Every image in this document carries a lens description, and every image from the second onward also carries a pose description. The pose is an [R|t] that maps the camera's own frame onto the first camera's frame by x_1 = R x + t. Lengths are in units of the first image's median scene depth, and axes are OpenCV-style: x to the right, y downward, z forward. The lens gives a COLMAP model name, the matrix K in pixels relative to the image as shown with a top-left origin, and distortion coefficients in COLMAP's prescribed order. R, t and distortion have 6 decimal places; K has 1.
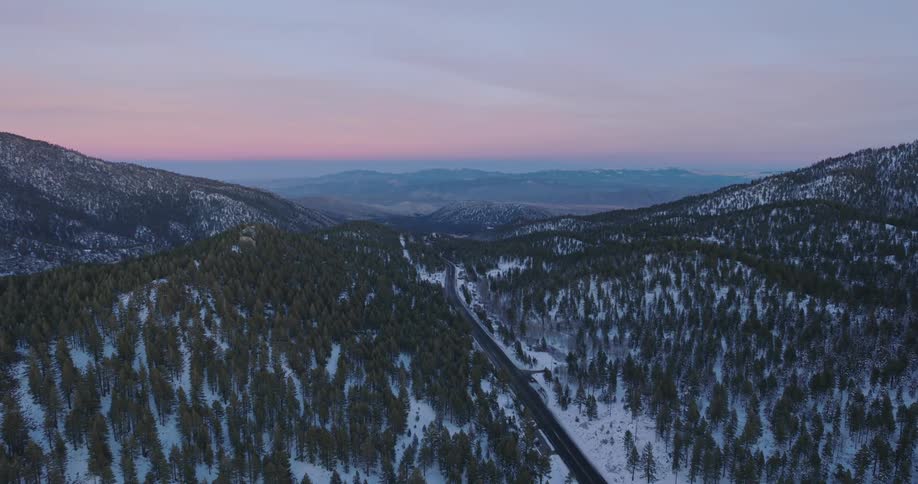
lens RADIAL K [[468.9, 0, 464.7], [0, 468.9, 235.3], [0, 0, 1]] dist [-0.001435, -0.000647]
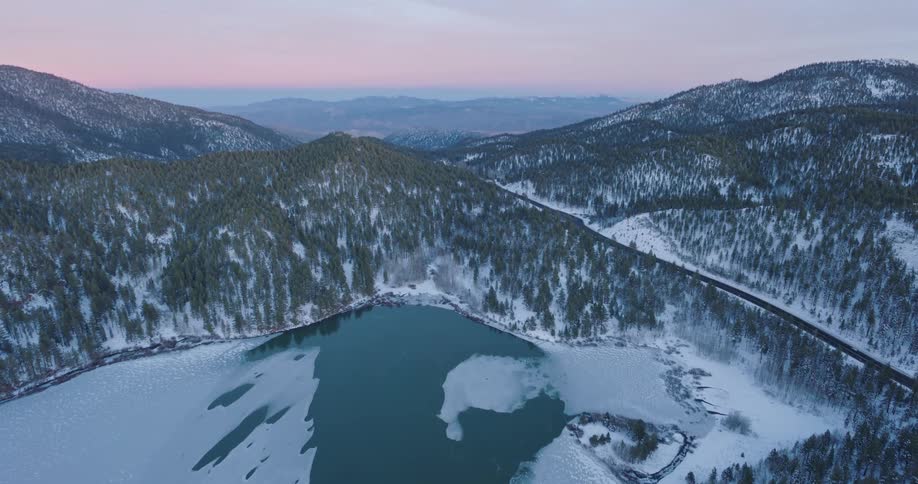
lens RADIAL K [[468.9, 0, 464.7], [0, 468.9, 235.3], [0, 0, 1]] dist [-0.001435, -0.000647]
pose [[0.991001, -0.037949, 0.128360, -0.102989], [0.018670, 0.988783, 0.148189, 0.055137], [-0.132544, -0.144459, 0.980594, -0.461330]]
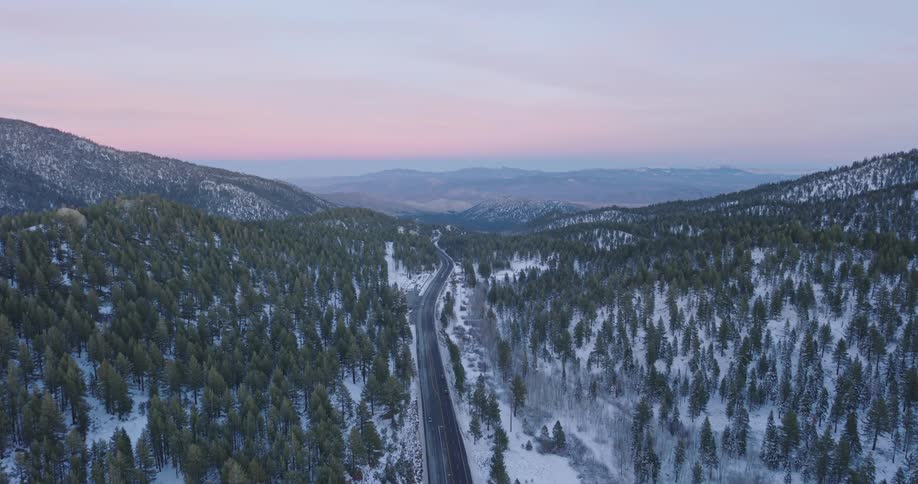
lens RADIAL K [[468.9, 0, 464.7], [0, 468.9, 235.3], [0, 0, 1]] dist [-0.001435, -0.000647]
pose [[0.996246, 0.011332, -0.085819, 0.037309], [-0.011342, 0.999936, 0.000368, 0.012716], [0.085818, 0.000607, 0.996311, 0.176179]]
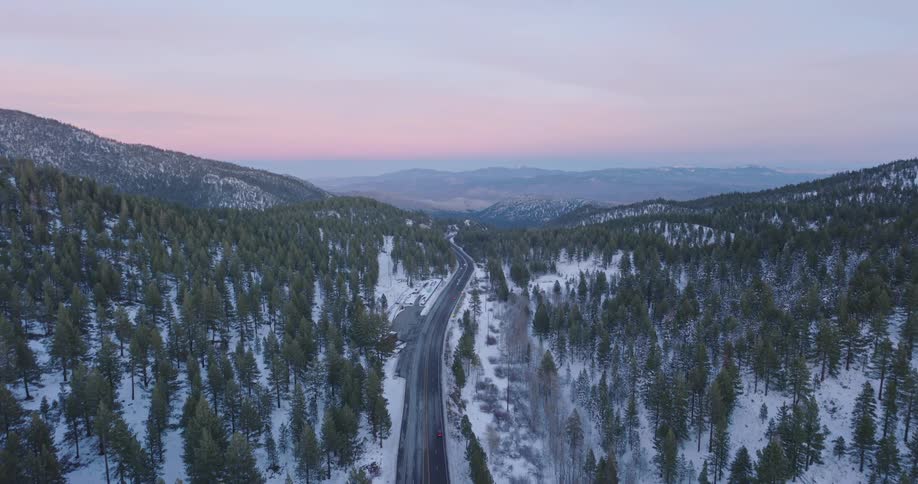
lens RADIAL K [[468.9, 0, 464.7], [0, 468.9, 235.3], [0, 0, 1]] dist [-0.001435, -0.000647]
pose [[0.992018, 0.015234, -0.125175, 0.022218], [-0.015368, 0.999882, -0.000106, 0.019724], [0.125158, 0.002029, 0.992135, 0.299891]]
